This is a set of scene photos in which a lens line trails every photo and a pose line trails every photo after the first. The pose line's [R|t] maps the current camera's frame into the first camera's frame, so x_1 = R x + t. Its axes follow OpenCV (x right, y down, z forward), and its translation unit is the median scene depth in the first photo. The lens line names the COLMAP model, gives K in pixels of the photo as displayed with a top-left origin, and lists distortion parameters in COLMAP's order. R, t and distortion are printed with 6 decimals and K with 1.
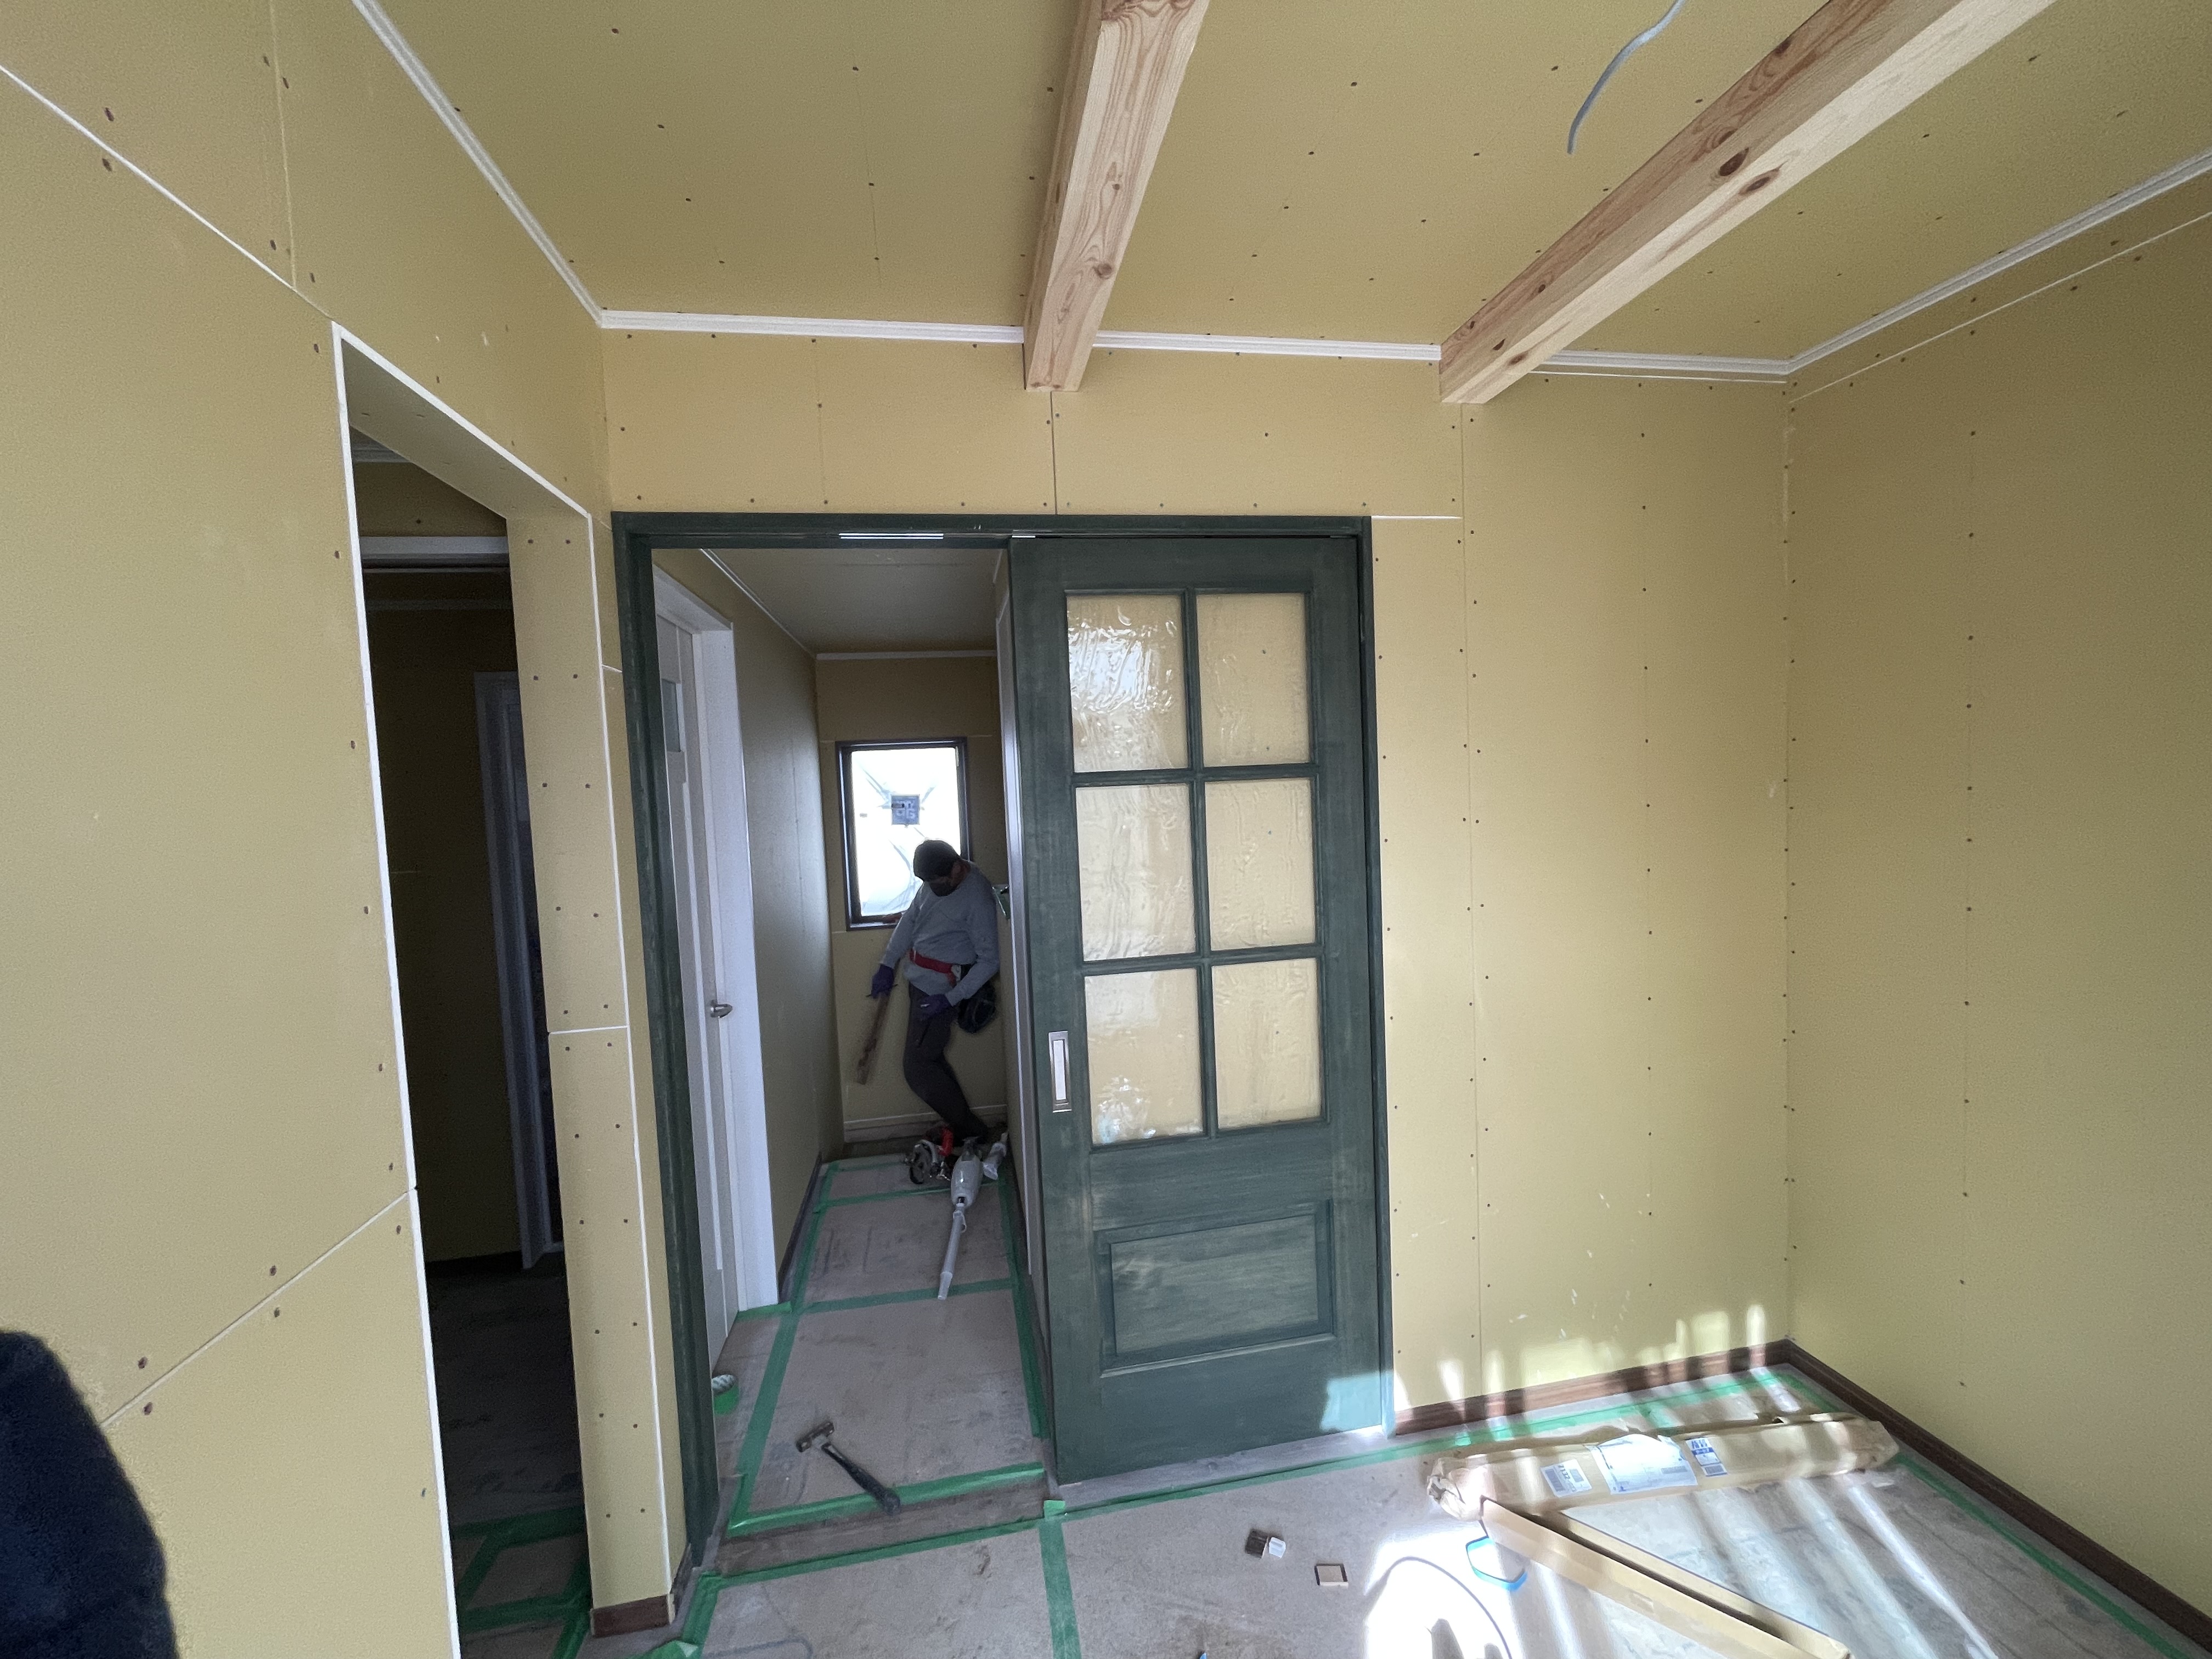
lens RADIAL K [[895.7, 0, 1102.3], [0, 895.7, 825.8], [0, 0, 1]] dist [-0.001216, -0.000061]
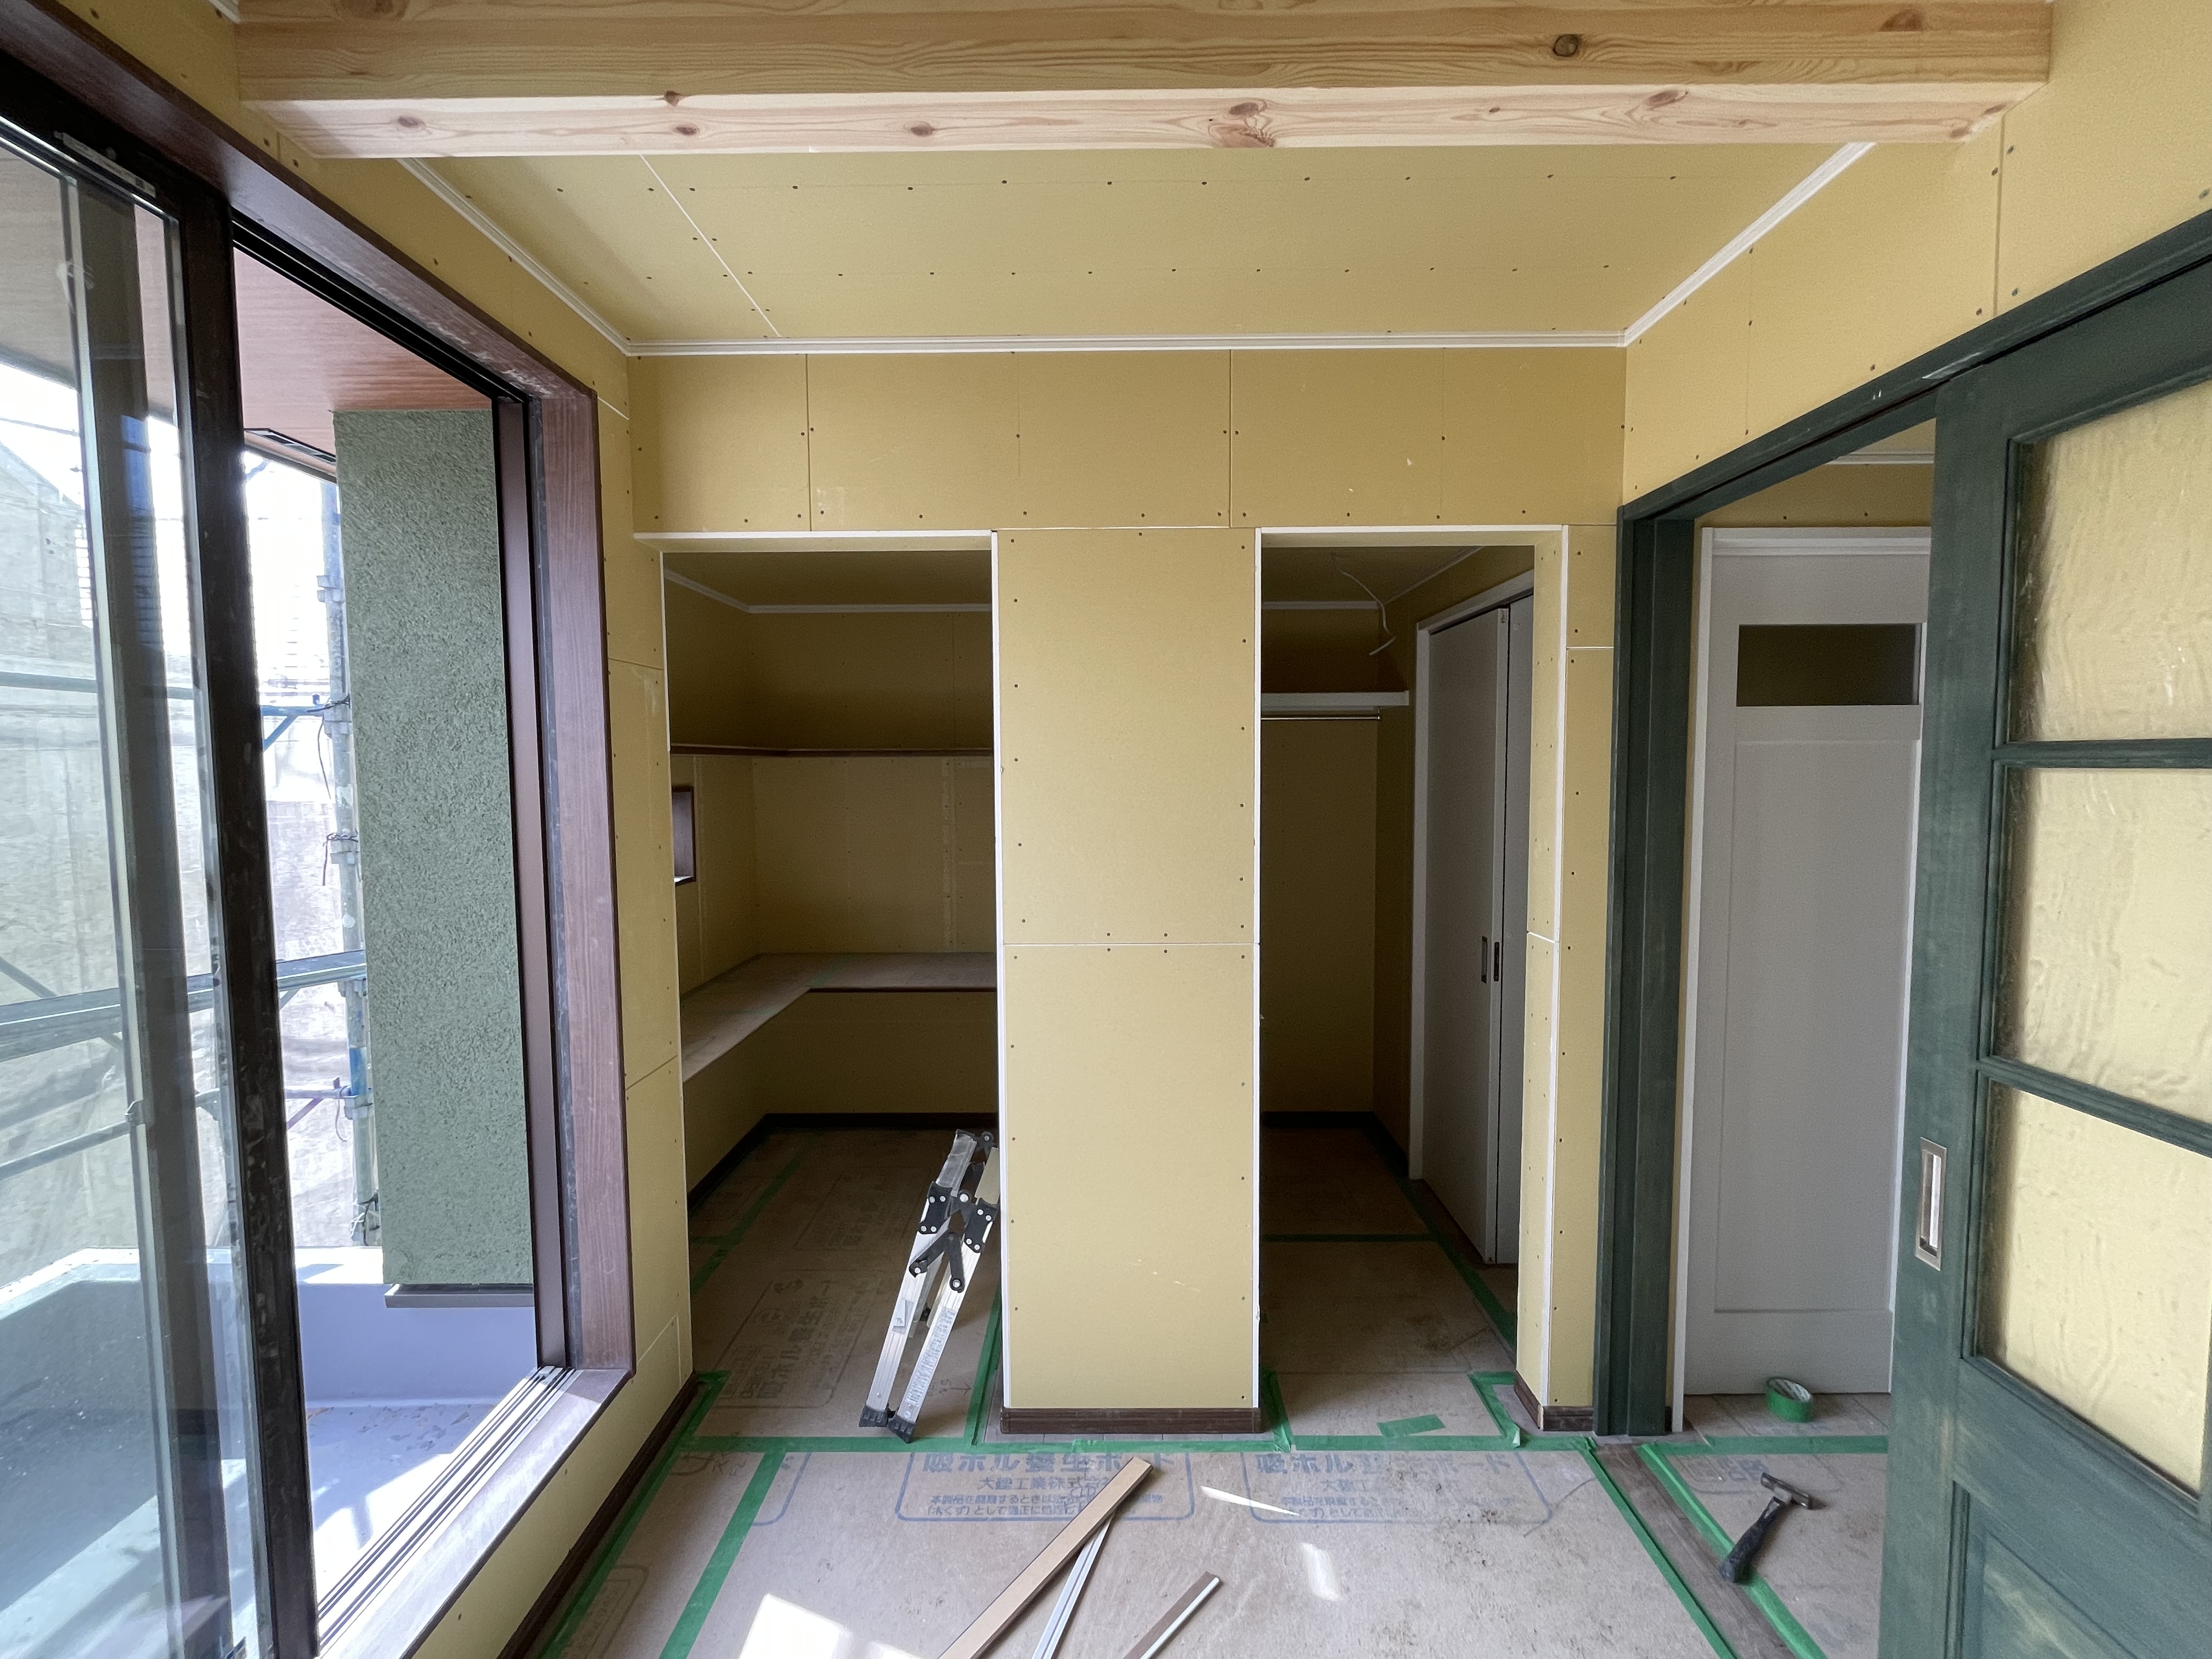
lens RADIAL K [[895.7, 0, 1096.6], [0, 895.7, 822.1], [0, 0, 1]] dist [-0.001216, -0.000061]
pose [[-0.176615, 0.107835, -0.978355, 0.674826], [-0.042508, 0.992217, 0.117037, -0.050599], [0.983362, 0.062259, -0.170656, 0.507651]]
